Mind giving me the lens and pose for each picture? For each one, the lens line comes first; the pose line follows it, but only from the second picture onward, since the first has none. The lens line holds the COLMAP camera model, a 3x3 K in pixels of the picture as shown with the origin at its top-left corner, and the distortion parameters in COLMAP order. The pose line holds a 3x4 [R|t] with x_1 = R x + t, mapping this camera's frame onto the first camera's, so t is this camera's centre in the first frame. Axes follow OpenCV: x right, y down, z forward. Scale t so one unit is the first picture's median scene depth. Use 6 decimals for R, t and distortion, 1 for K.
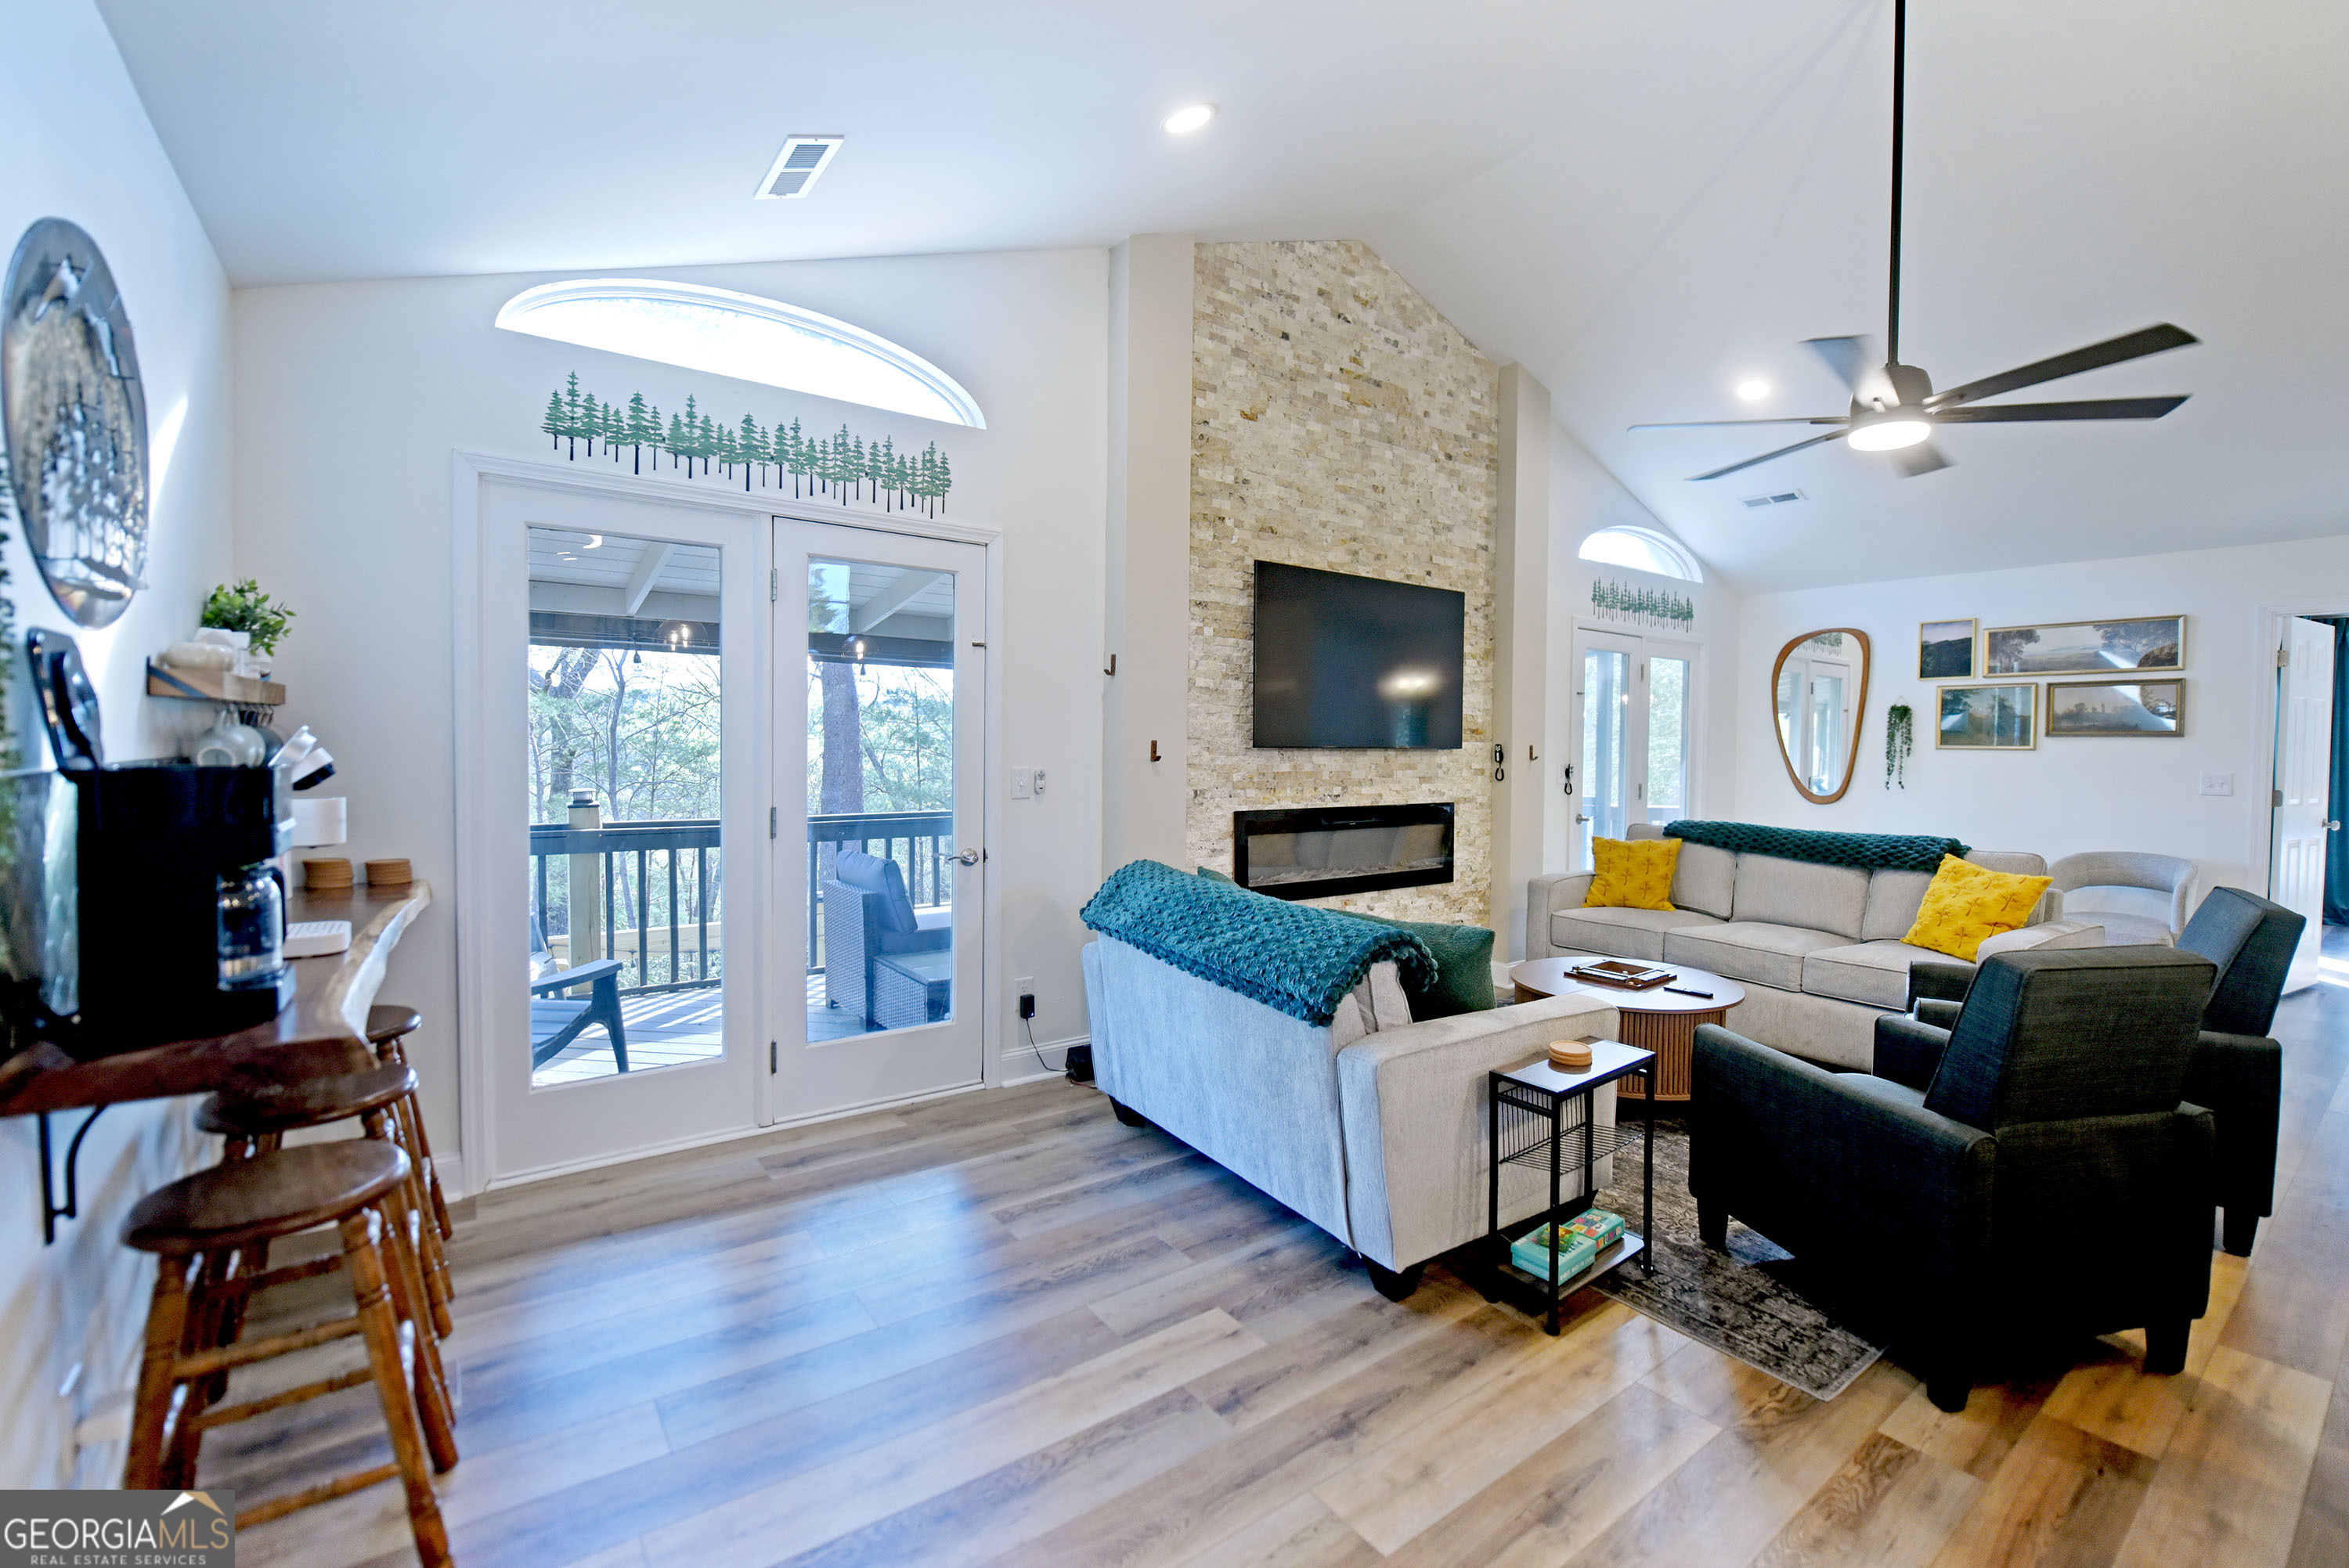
lens RADIAL K [[1013.0, 0, 1174.5], [0, 1013.0, 784.0], [0, 0, 1]] dist [-0.002353, -0.000235]
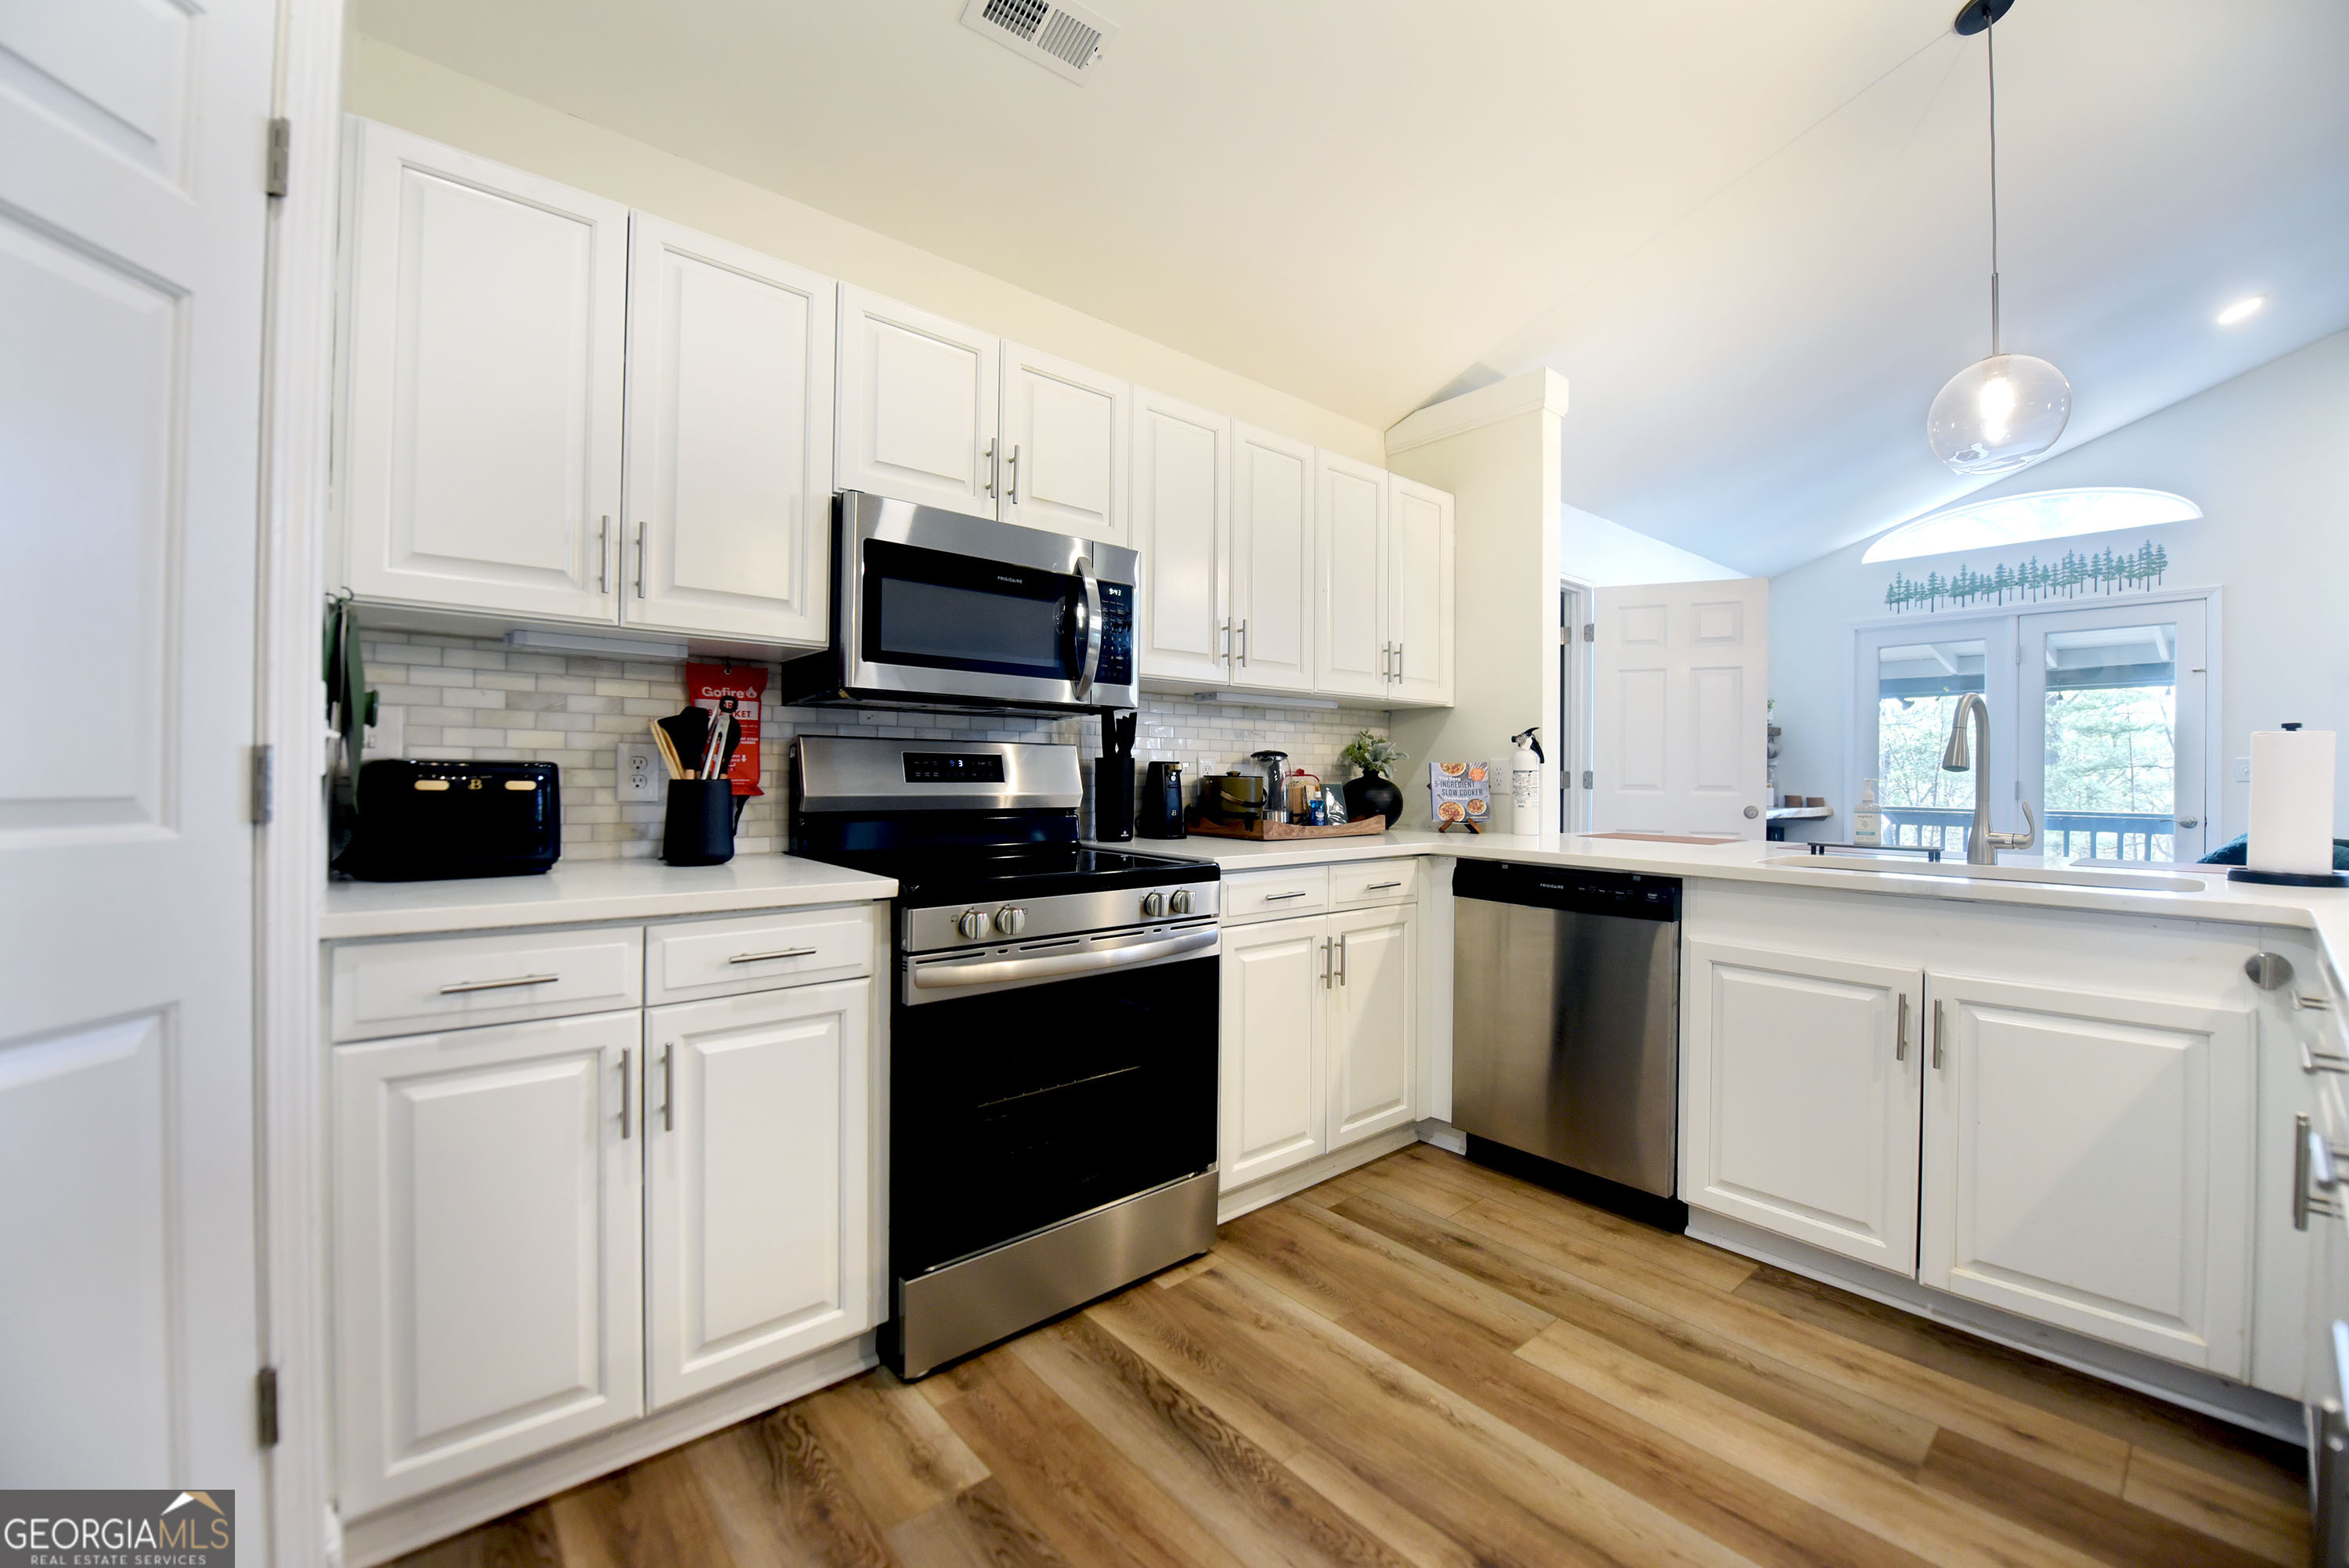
lens RADIAL K [[936.6, 0, 1184.5], [0, 936.6, 769.1], [0, 0, 1]] dist [-0.018989, -0.000569]
pose [[0.072623, -0.013246, -0.997271, 1.110897], [-0.046787, 0.998766, -0.016673, 0.101572], [0.996261, 0.047870, 0.071914, -0.564504]]
